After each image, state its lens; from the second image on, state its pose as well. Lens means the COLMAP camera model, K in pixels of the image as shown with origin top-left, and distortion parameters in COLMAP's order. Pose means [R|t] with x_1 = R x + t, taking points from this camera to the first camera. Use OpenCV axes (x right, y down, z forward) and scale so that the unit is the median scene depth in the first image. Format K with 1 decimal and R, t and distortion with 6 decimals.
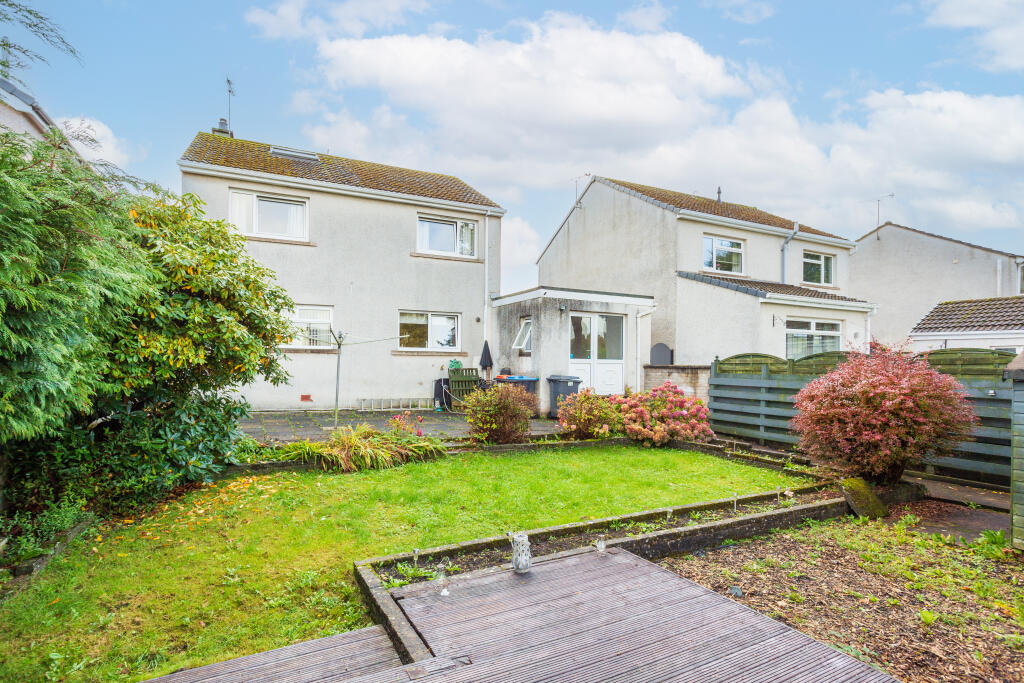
lens RADIAL K [[523.3, 0, 512.2], [0, 523.3, 362.4], [0, 0, 1]] dist [-0.038403, 0.026884]
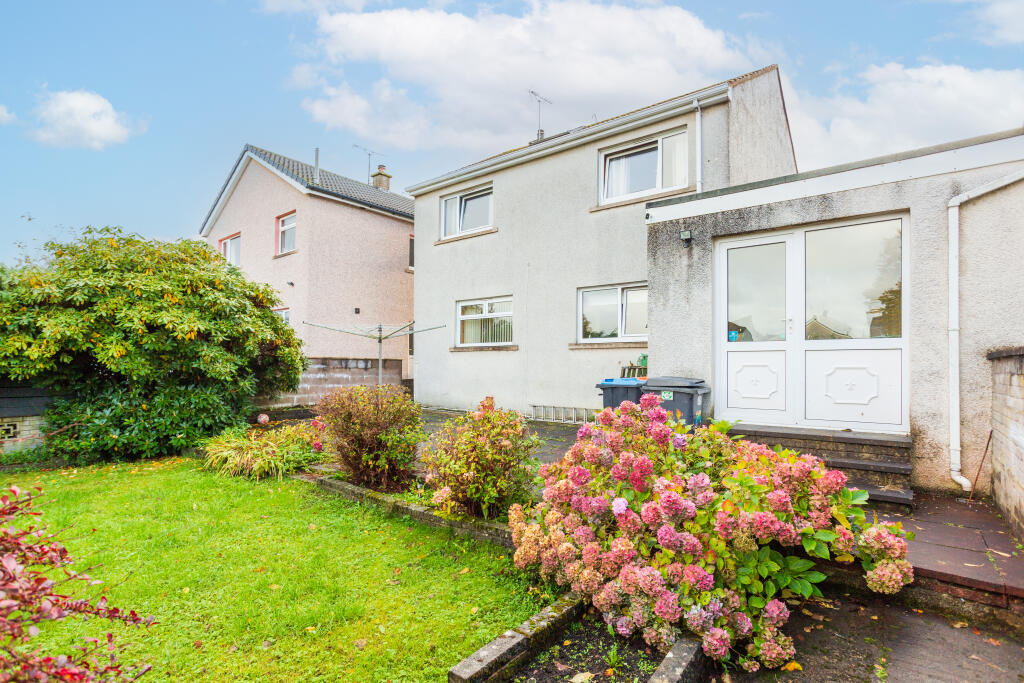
lens RADIAL K [[523.3, 0, 512.2], [0, 523.3, 362.4], [0, 0, 1]] dist [-0.038403, 0.026884]
pose [[0.416009, -0.015876, -0.909222, 0.450779], [-0.003975, 0.999806, -0.019276, 0.020409], [0.909352, 0.011633, 0.415865, 0.647056]]
